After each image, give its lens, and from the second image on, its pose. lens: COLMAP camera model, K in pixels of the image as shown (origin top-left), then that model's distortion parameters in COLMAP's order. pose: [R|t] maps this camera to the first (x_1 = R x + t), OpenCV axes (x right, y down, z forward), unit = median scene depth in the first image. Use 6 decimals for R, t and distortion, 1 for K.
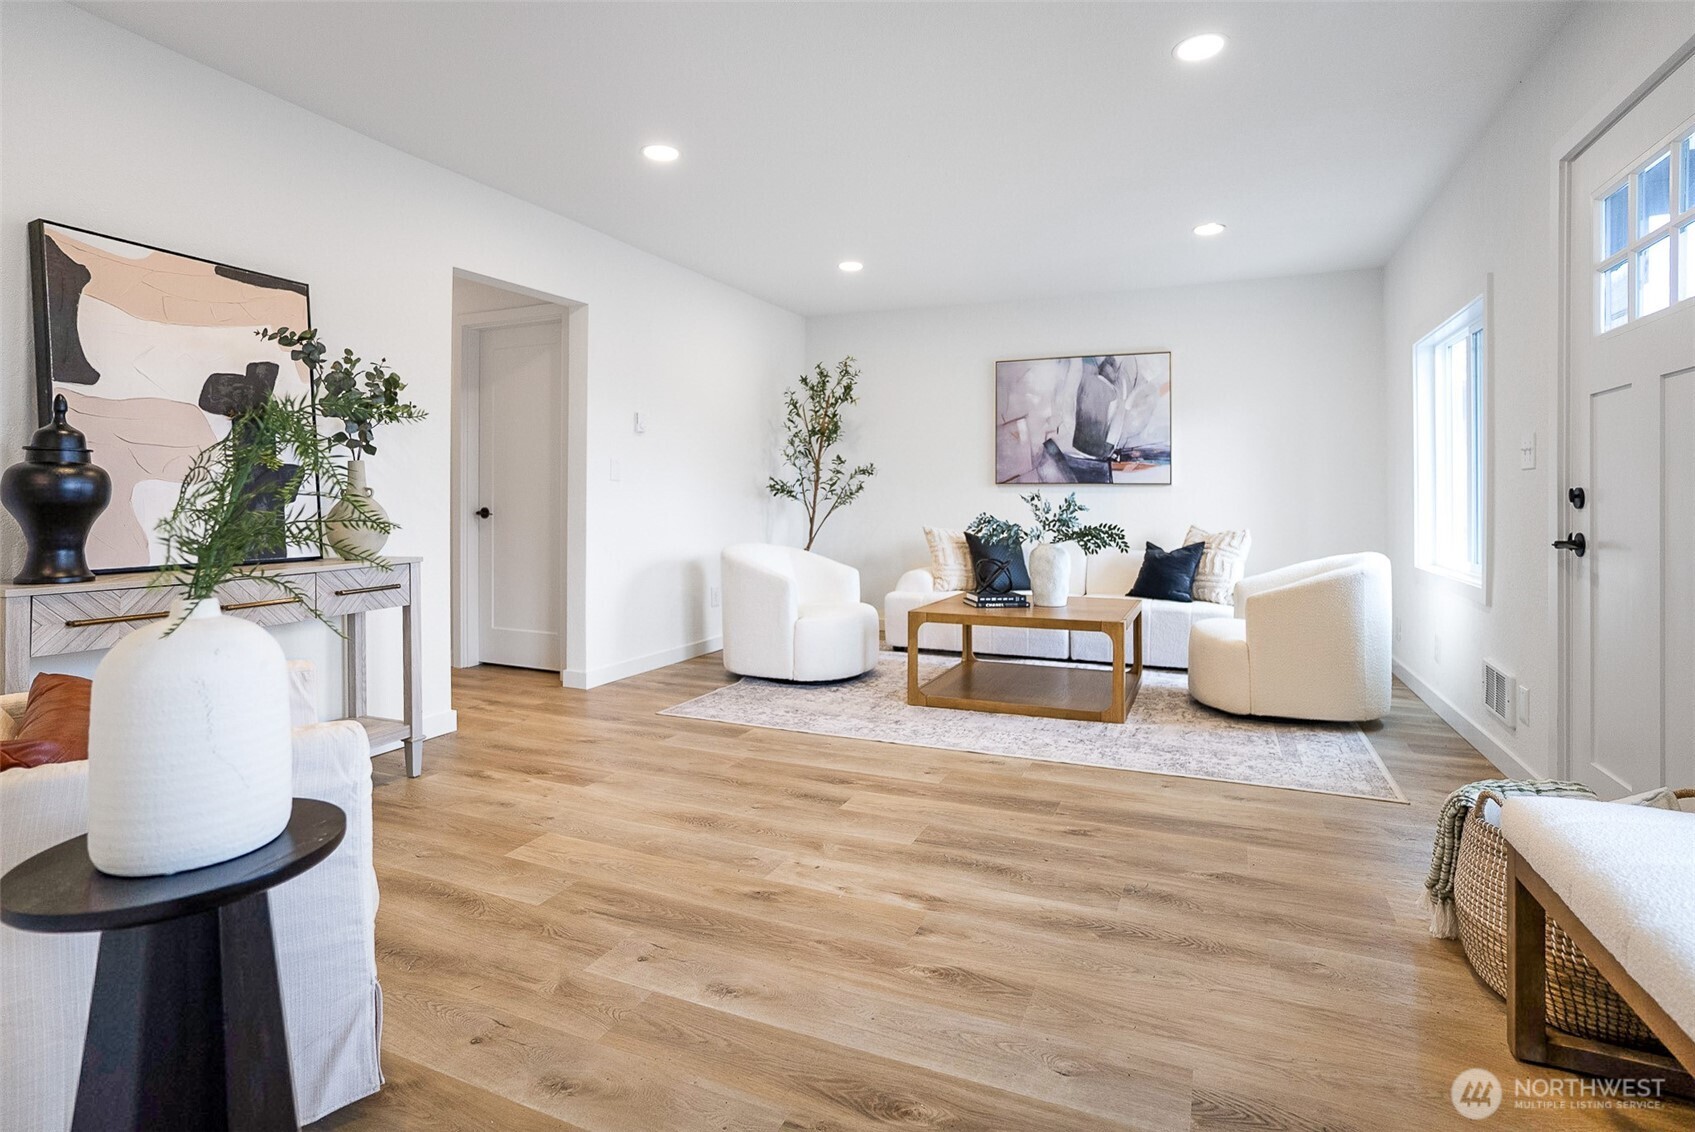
lens RADIAL K [[836.8, 0, 845.0], [0, 836.8, 503.3], [0, 0, 1]] dist [-0.055434, 0.024244]
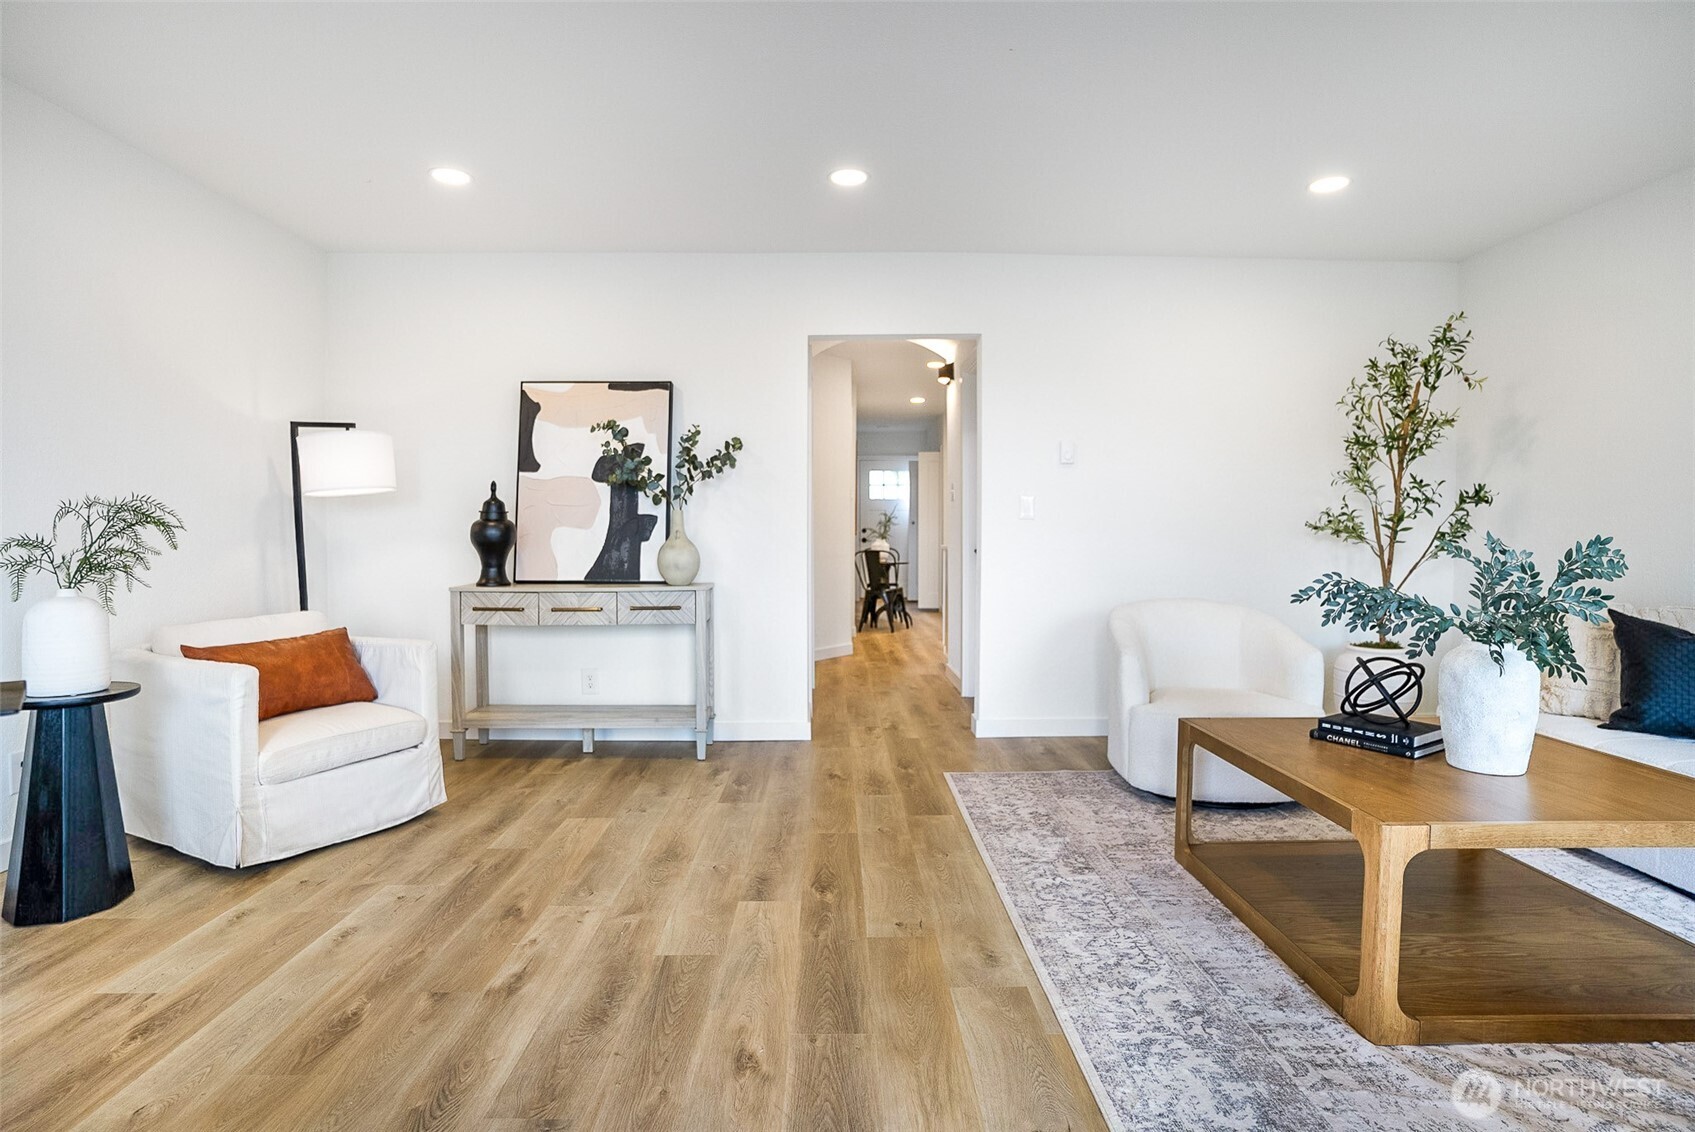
lens RADIAL K [[850.4, 0, 840.5], [0, 850.4, 562.4], [0, 0, 1]] dist [-0.079824, 0.041128]
pose [[0.421719, 0.033669, -0.906101, 0.700132], [-0.005724, 0.999389, 0.034472, -0.015787], [0.906709, -0.009351, 0.421654, 0.621167]]
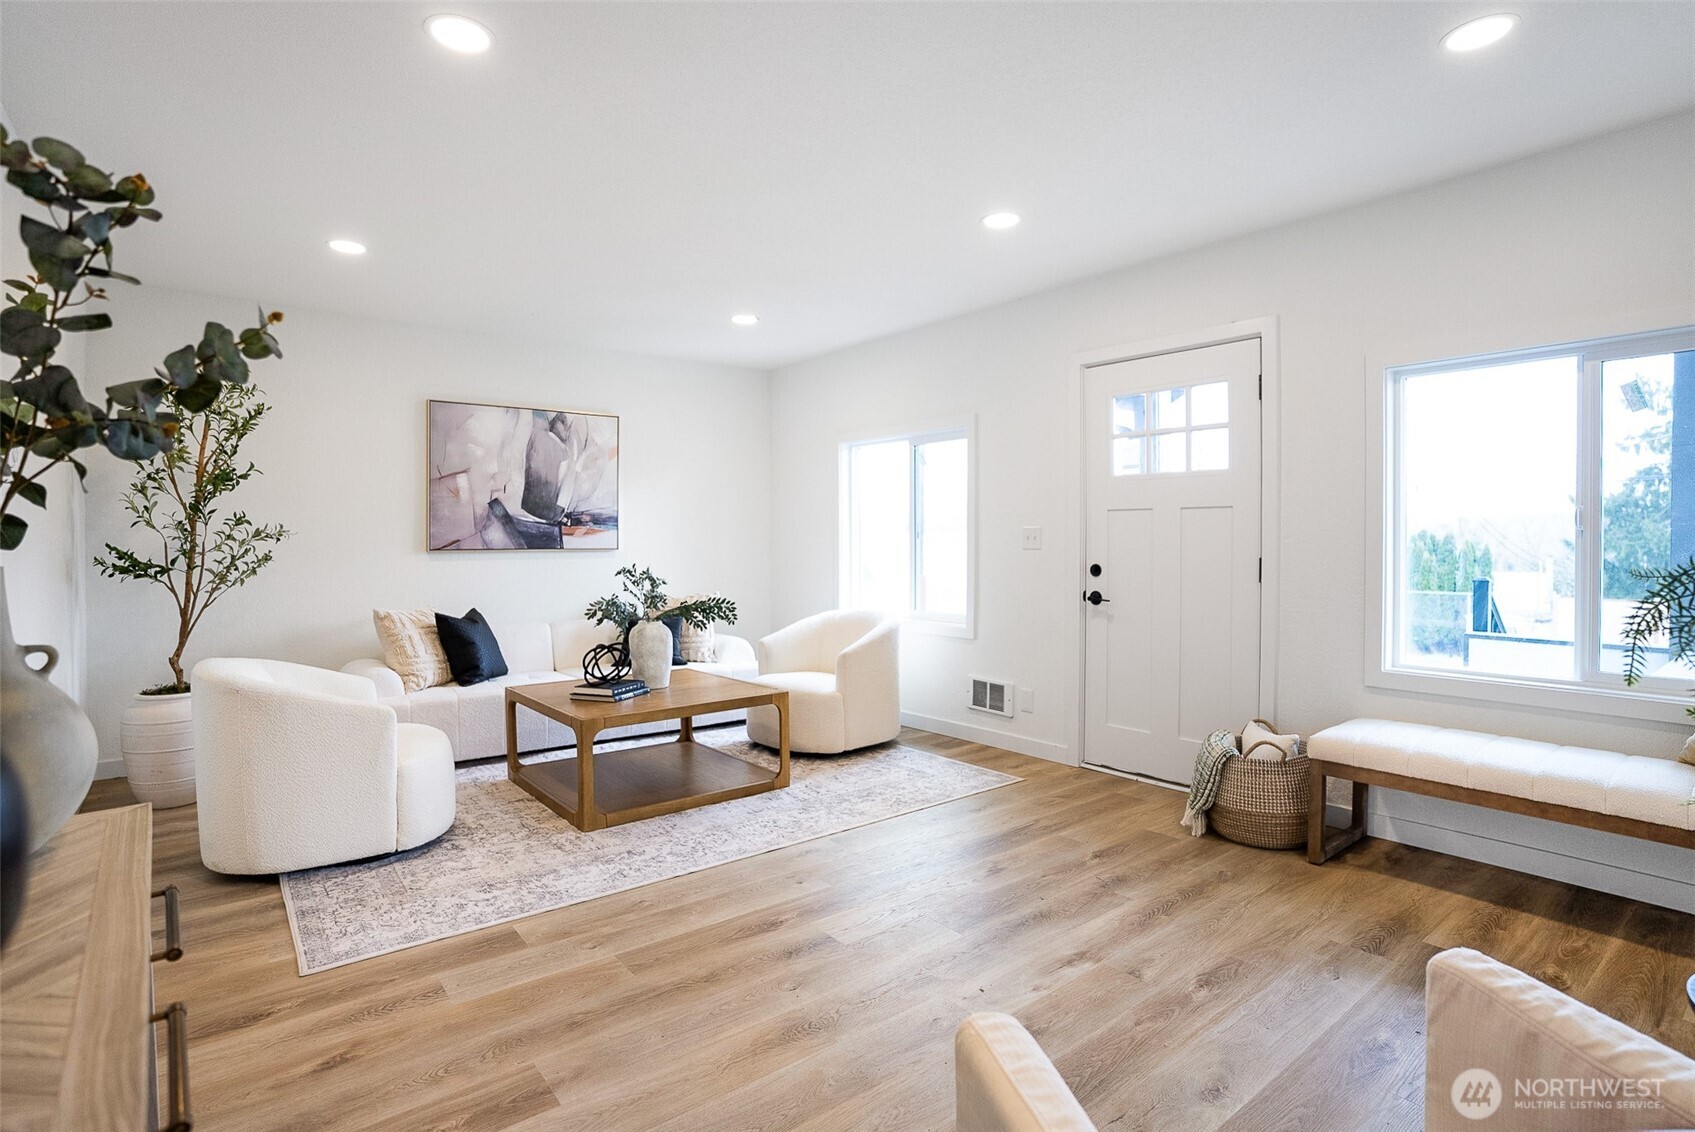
lens RADIAL K [[850.4, 0, 840.5], [0, 850.4, 562.4], [0, 0, 1]] dist [-0.079824, 0.041128]
pose [[0.463915, -0.028318, 0.885427, -0.675586], [0.008592, 0.999586, 0.027467, -0.057702], [-0.885838, -0.005135, 0.463966, 0.502414]]
